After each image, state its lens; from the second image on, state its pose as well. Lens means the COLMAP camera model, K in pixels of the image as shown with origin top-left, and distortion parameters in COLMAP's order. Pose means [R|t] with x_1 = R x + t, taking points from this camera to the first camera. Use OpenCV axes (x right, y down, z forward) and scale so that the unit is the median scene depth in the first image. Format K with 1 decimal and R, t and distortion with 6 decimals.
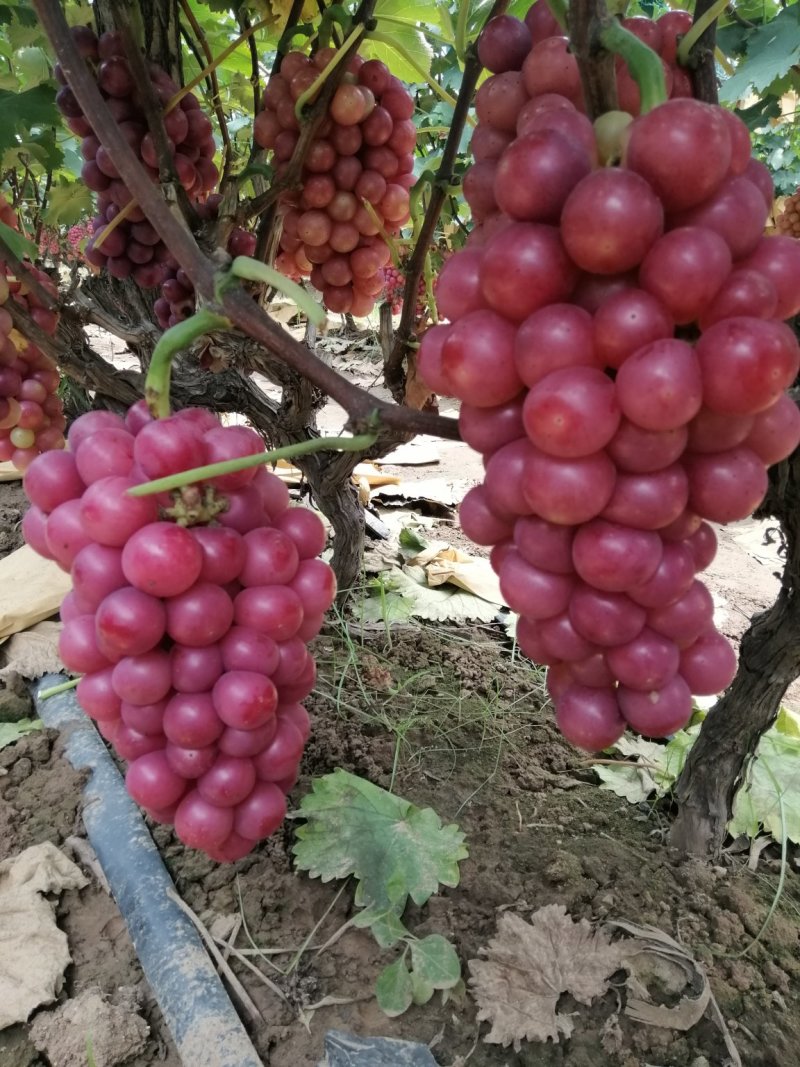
lens RADIAL K [[822.1, 0, 425.4], [0, 822.1, 547.5], [0, 0, 1]] dist [0.036907, -0.062936]
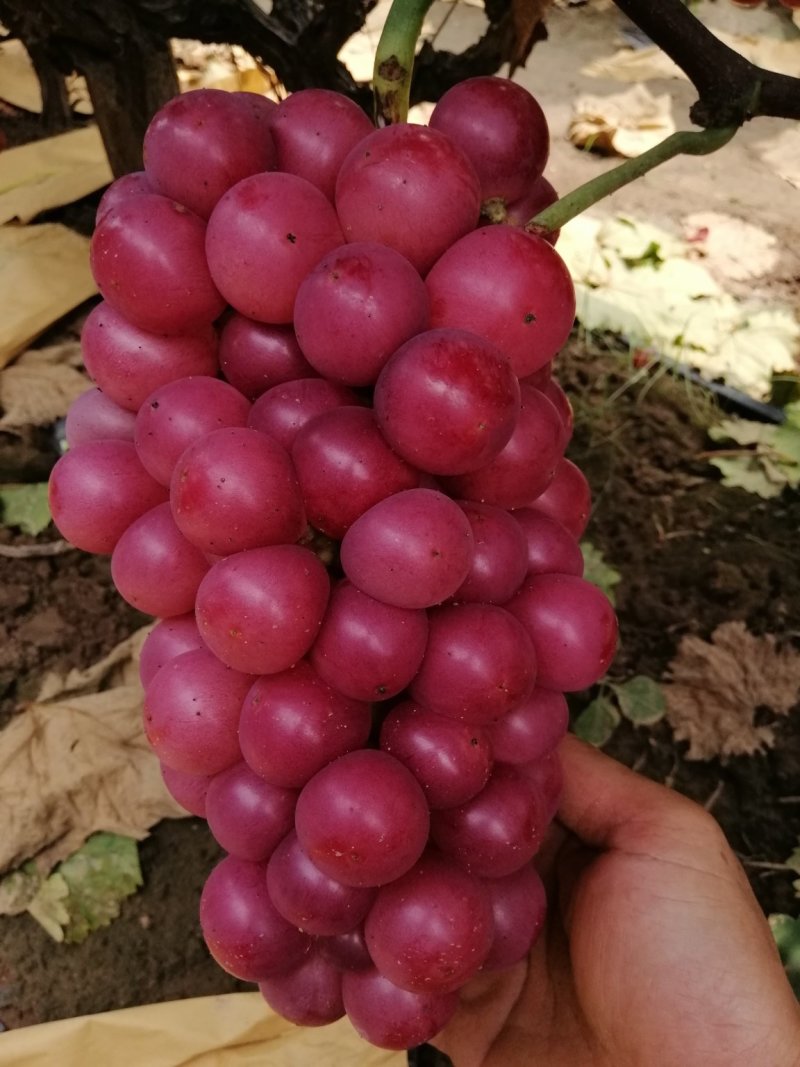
lens RADIAL K [[822.1, 0, 436.4], [0, 822.1, 537.1], [0, 0, 1]] dist [0.036907, -0.062936]
pose [[0.987725, -0.124020, 0.094966, -0.241959], [0.074278, 0.907740, 0.412905, -0.078097], [-0.137413, -0.400782, 0.905810, 0.186344]]
